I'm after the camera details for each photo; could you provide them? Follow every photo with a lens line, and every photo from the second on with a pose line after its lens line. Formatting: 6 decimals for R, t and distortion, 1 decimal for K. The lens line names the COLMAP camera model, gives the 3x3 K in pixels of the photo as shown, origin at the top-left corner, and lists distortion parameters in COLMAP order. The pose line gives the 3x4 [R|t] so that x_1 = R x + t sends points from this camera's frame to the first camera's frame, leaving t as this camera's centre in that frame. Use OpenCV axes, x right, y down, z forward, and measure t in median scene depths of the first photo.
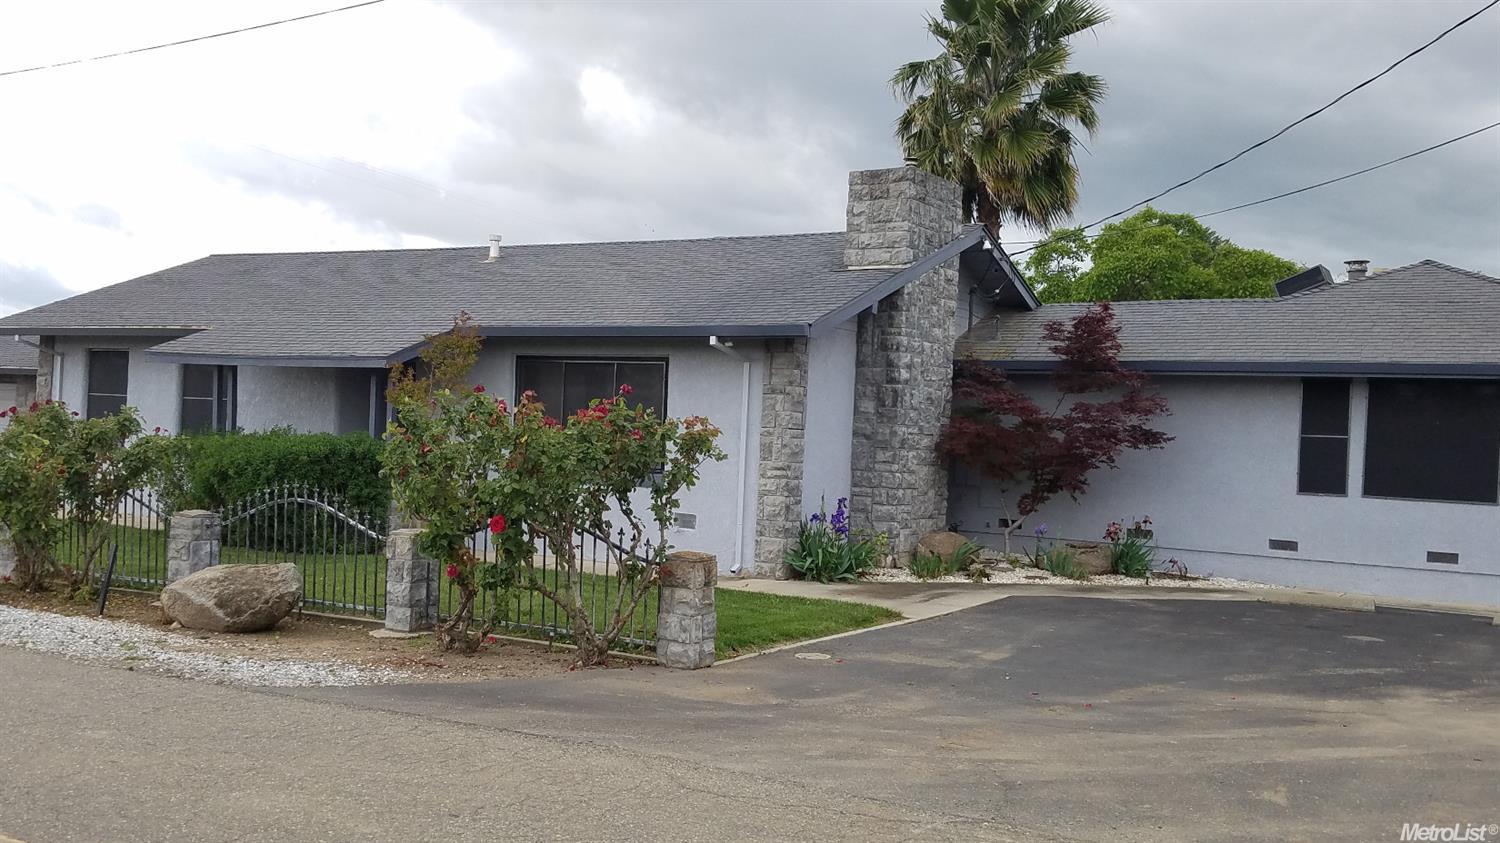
lens RADIAL K [[1571.5, 0, 706.0], [0, 1571.5, 458.3], [0, 0, 1]] dist [0.281211, -0.919747]
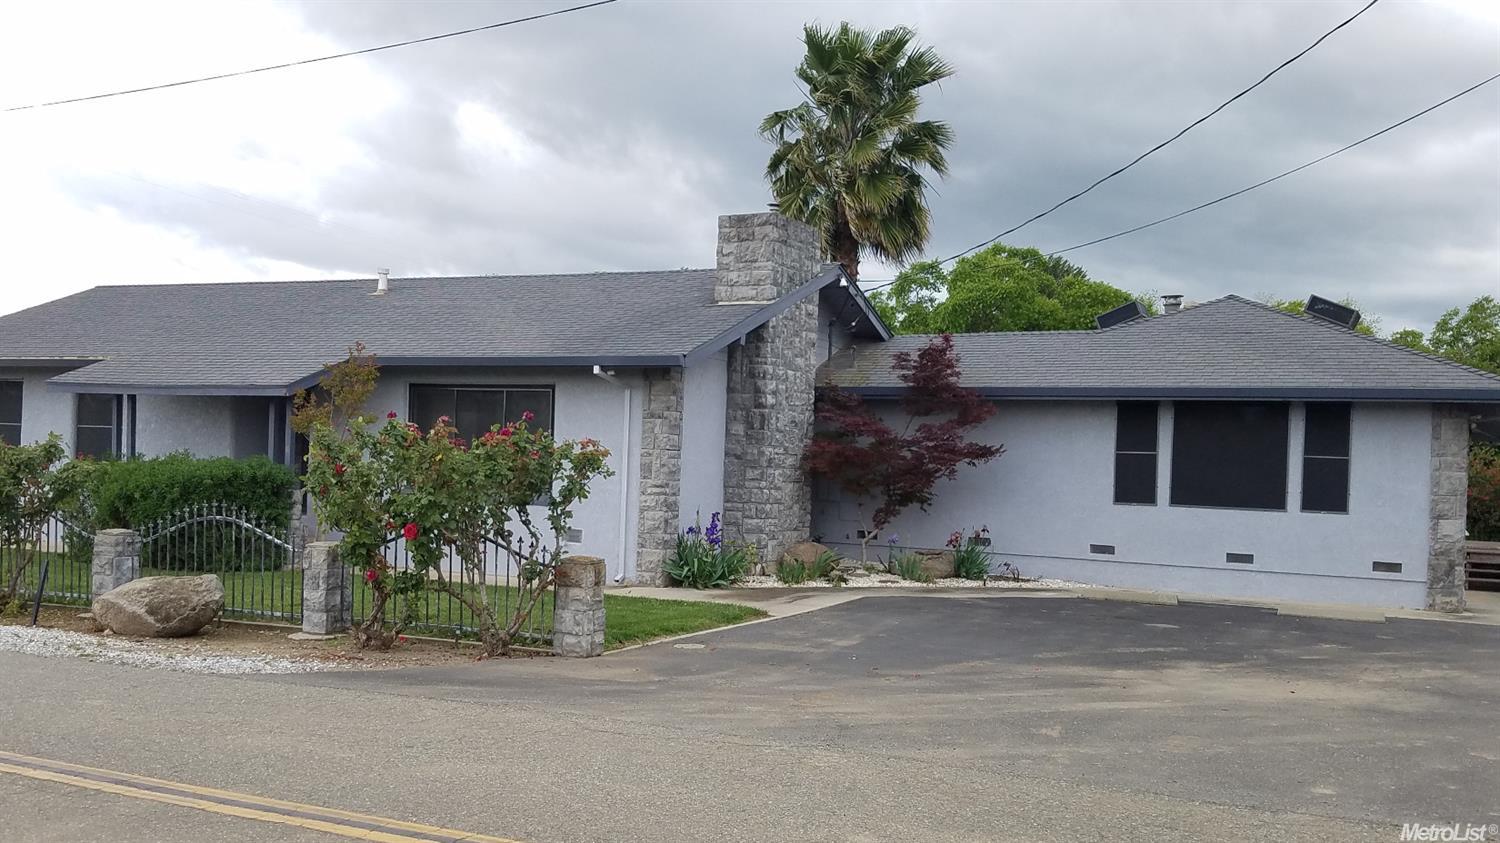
lens RADIAL K [[1571.5, 0, 706.0], [0, 1571.5, 458.3], [0, 0, 1]] dist [0.281211, -0.919747]
pose [[0.996892, -0.008171, 0.078356, -0.006262], [0.009390, 0.999840, -0.015200, 0.004426], [-0.078220, 0.015889, 0.996810, -0.100400]]
